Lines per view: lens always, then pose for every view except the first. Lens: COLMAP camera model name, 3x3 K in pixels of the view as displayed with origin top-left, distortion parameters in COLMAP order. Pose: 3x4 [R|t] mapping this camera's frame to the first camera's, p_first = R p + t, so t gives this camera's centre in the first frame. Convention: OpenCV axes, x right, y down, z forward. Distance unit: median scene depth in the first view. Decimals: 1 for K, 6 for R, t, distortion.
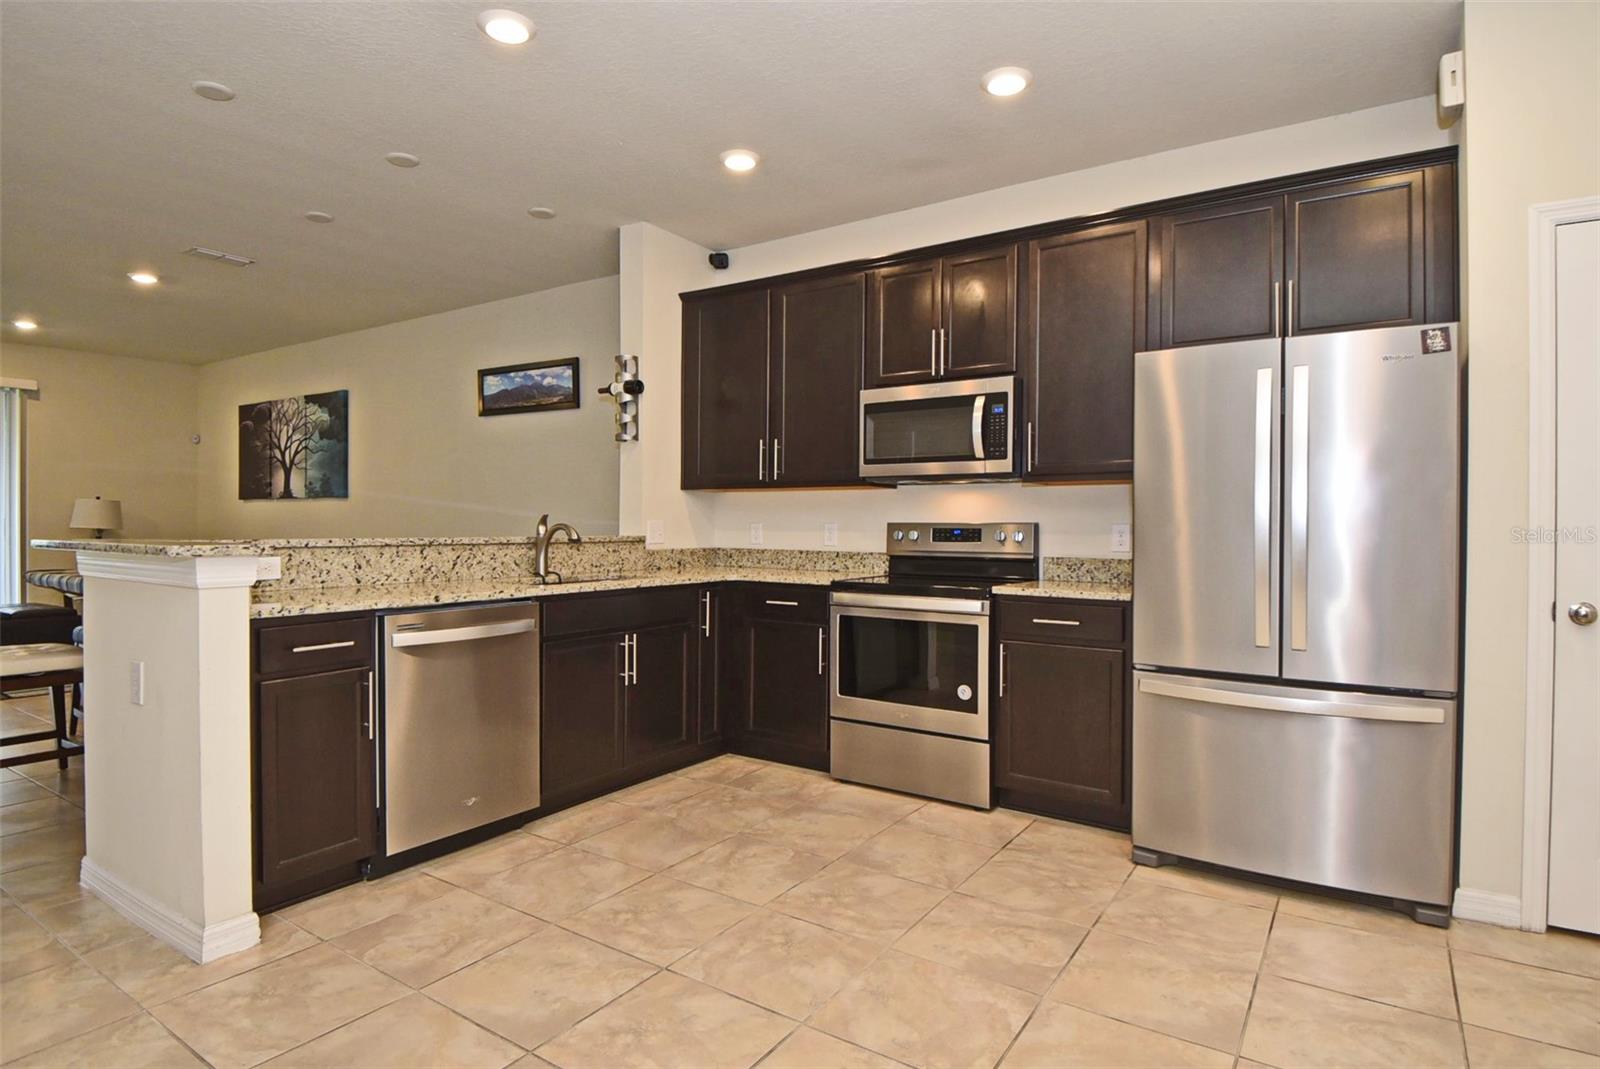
lens RADIAL K [[858.8, 0, 800.3], [0, 858.8, 530.1], [0, 0, 1]] dist [0.011637, -0.021773]
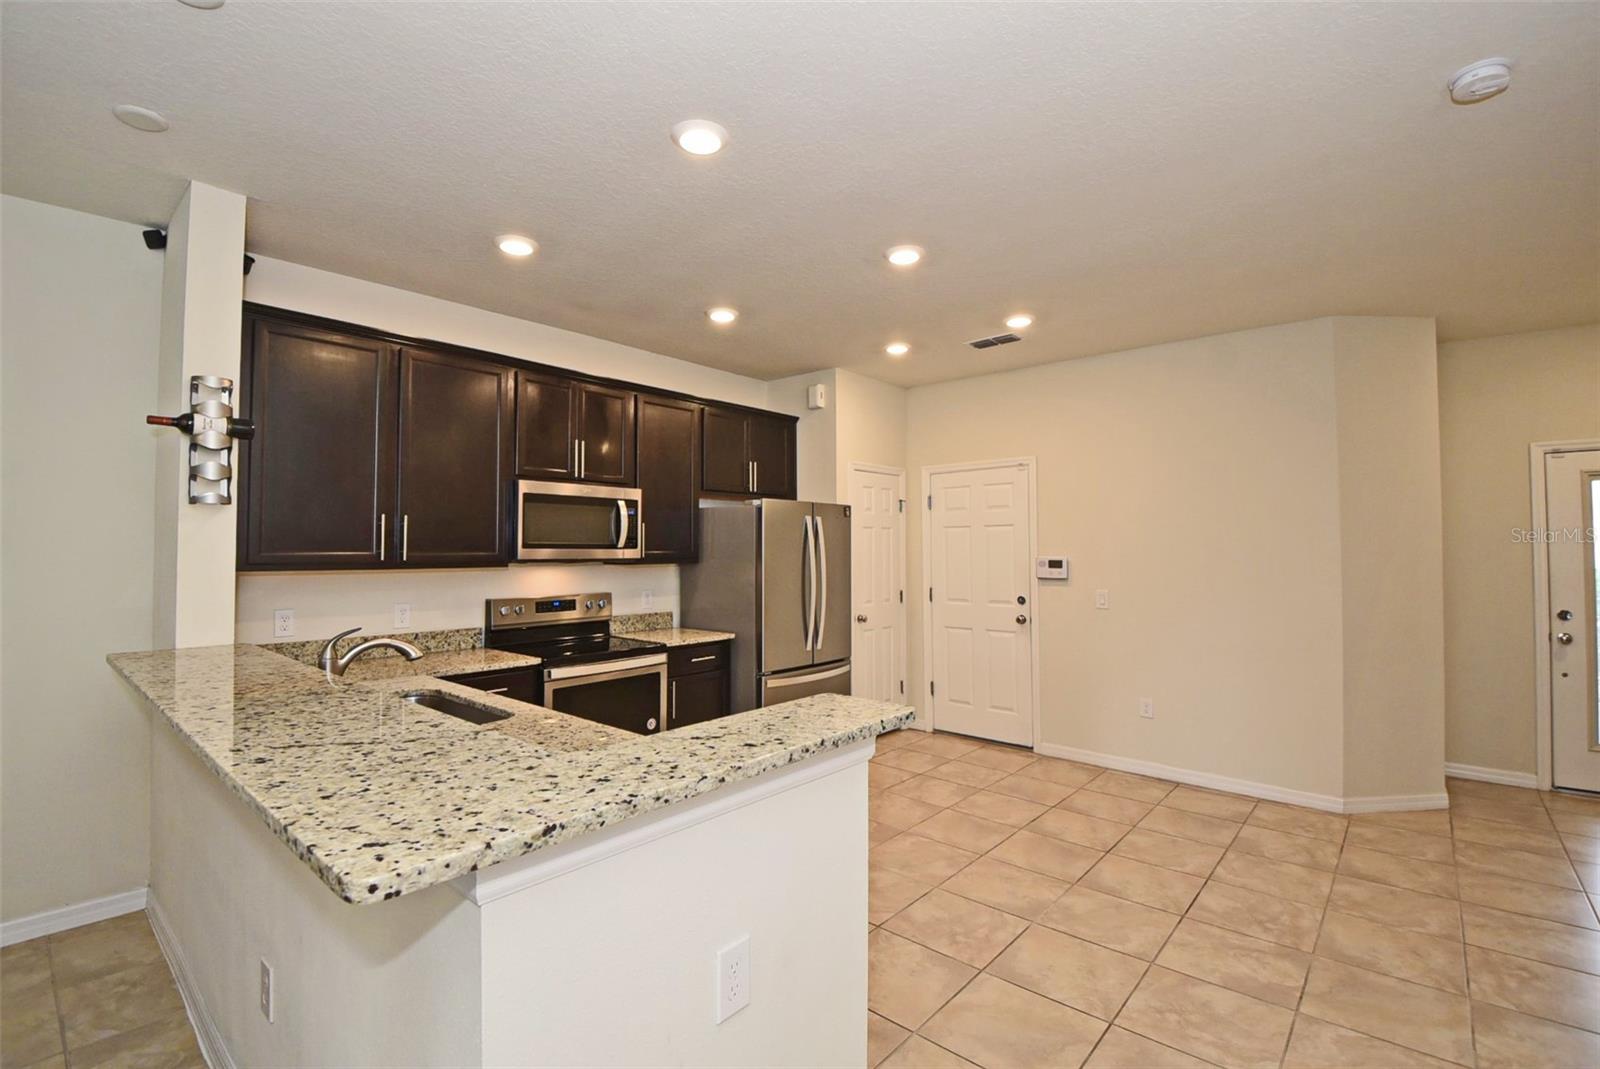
lens RADIAL K [[712.8, 0, 796.3], [0, 712.8, 529.4], [0, 0, 1]] dist [-0.000094, -0.016202]
pose [[0.133374, 0.020635, 0.990851, -0.802745], [0.006507, 0.999743, -0.021696, -0.081986], [-0.991044, 0.009341, 0.133205, 0.558894]]
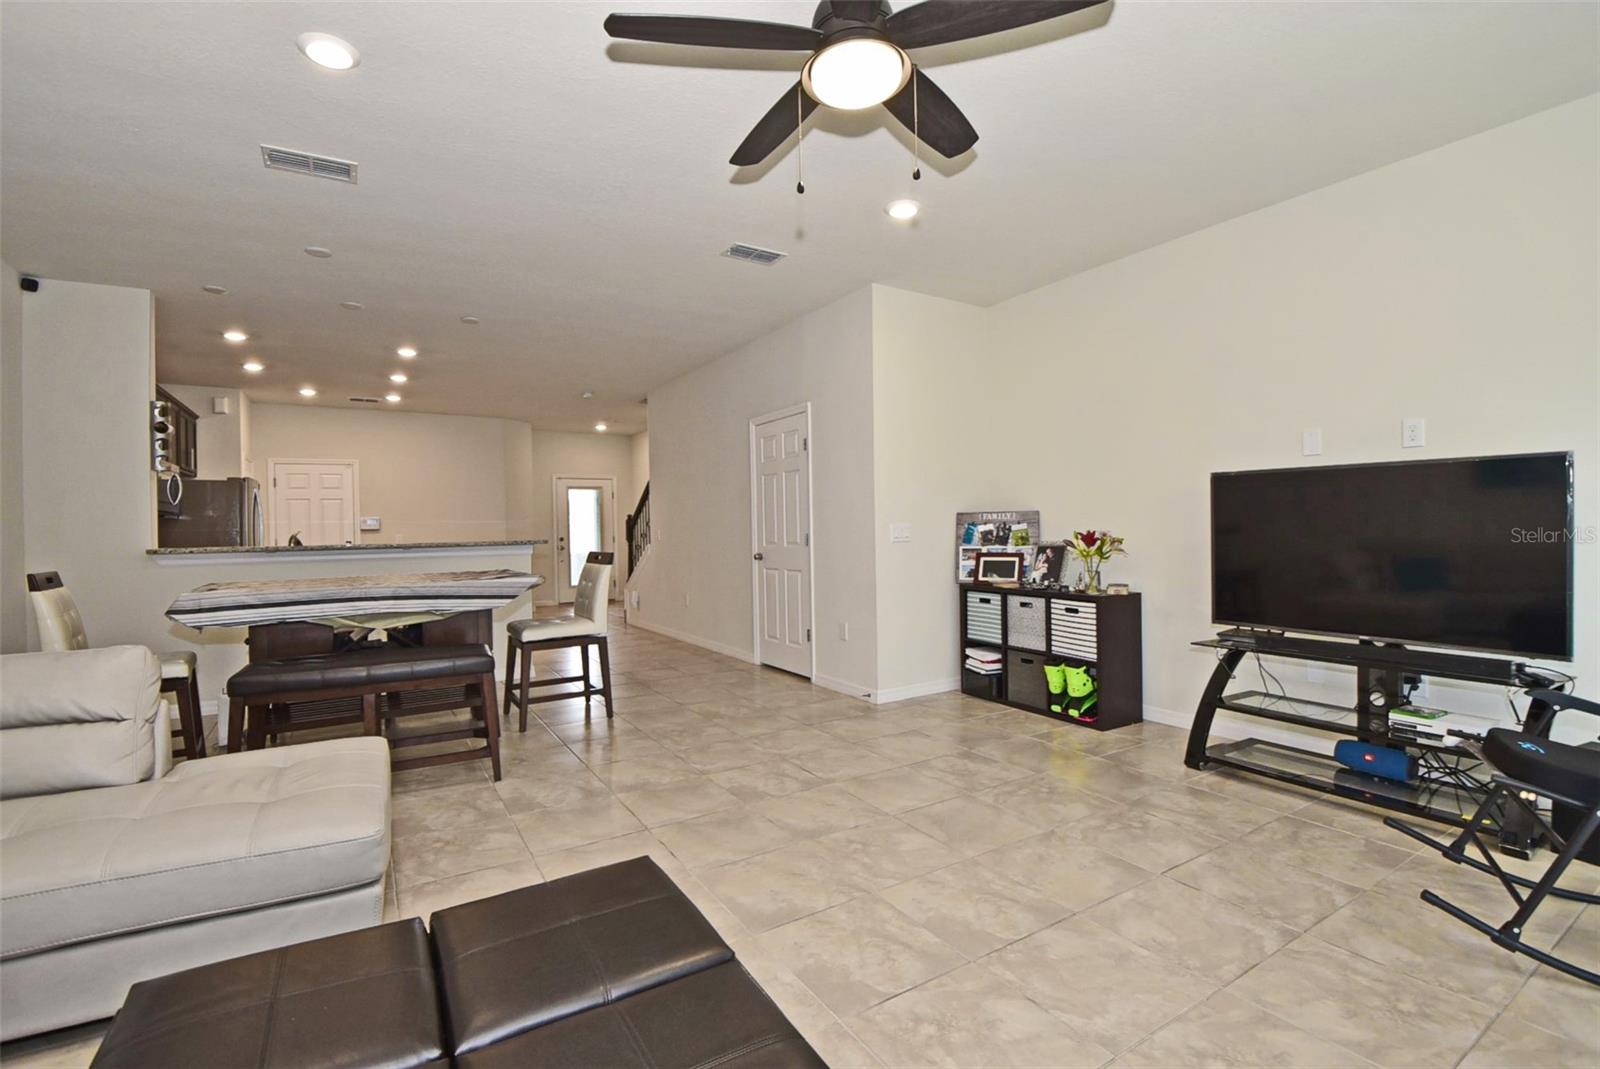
lens RADIAL K [[712.8, 0, 797.2], [0, 712.8, 526.0], [0, 0, 1]] dist [-0.000094, -0.016202]
pose [[-0.908942, 0.011712, 0.416759, -1.695581], [0.015222, 0.999871, 0.005099, -0.019340], [-0.416646, 0.010978, -0.909003, 1.804683]]
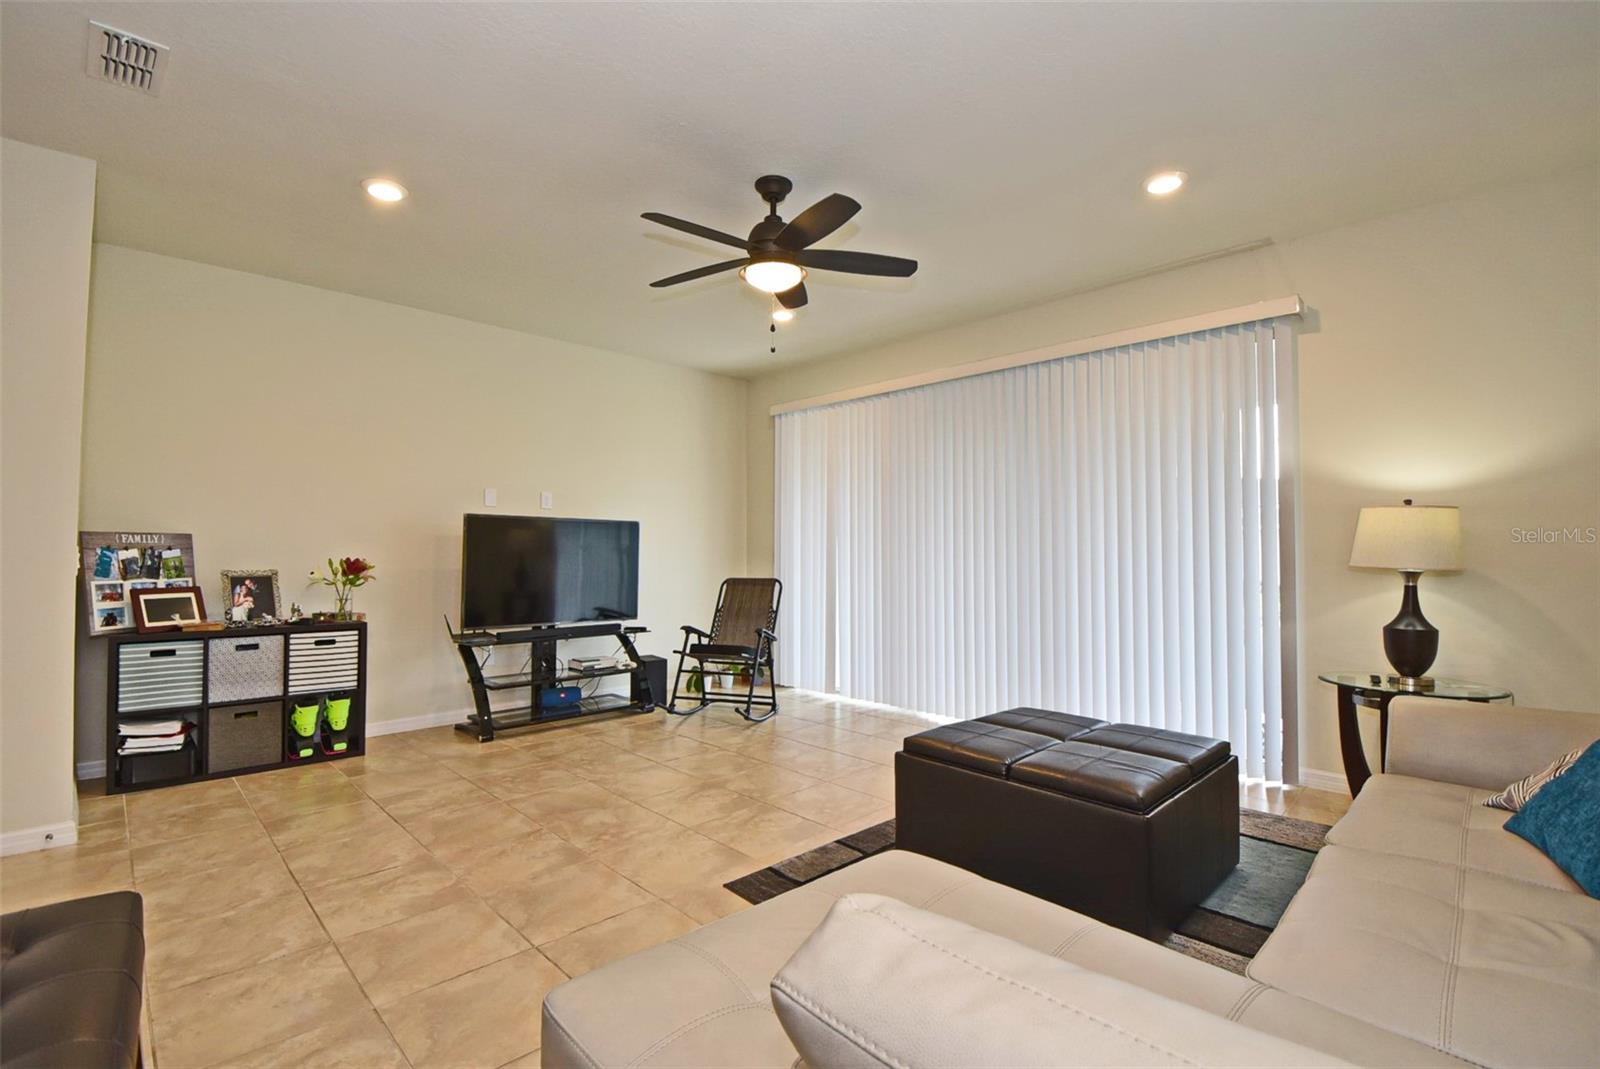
lens RADIAL K [[712.8, 0, 793.9], [0, 712.8, 536.6], [0, 0, 1]] dist [-0.000094, -0.016202]
pose [[-0.207737, -0.022881, -0.977917, -0.766692], [-0.008895, 0.999729, -0.021501, -0.015706], [0.978144, 0.004231, -0.207885, 1.525160]]
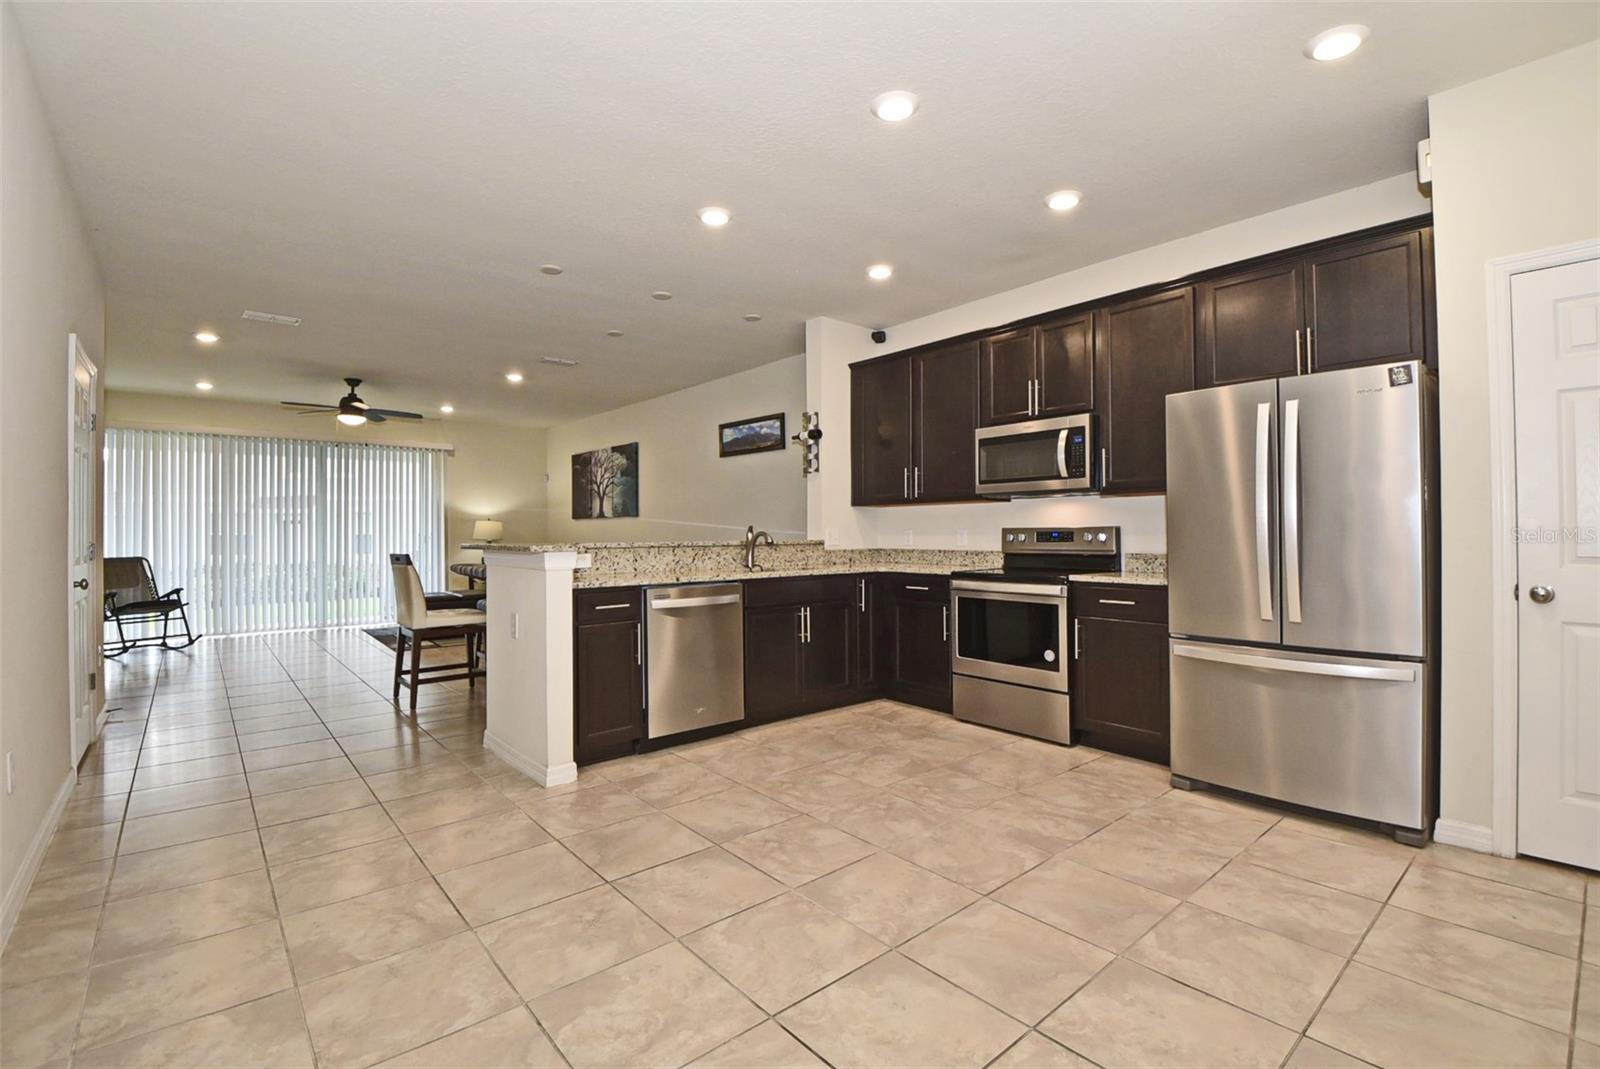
lens RADIAL K [[712.8, 0, 797.1], [0, 712.8, 531.4], [0, 0, 1]] dist [-0.000094, -0.016202]
pose [[0.961793, -0.011573, -0.273533, 0.107923], [0.008545, 0.999888, -0.012258, 0.007526], [0.273644, 0.009452, 0.961785, -0.144921]]
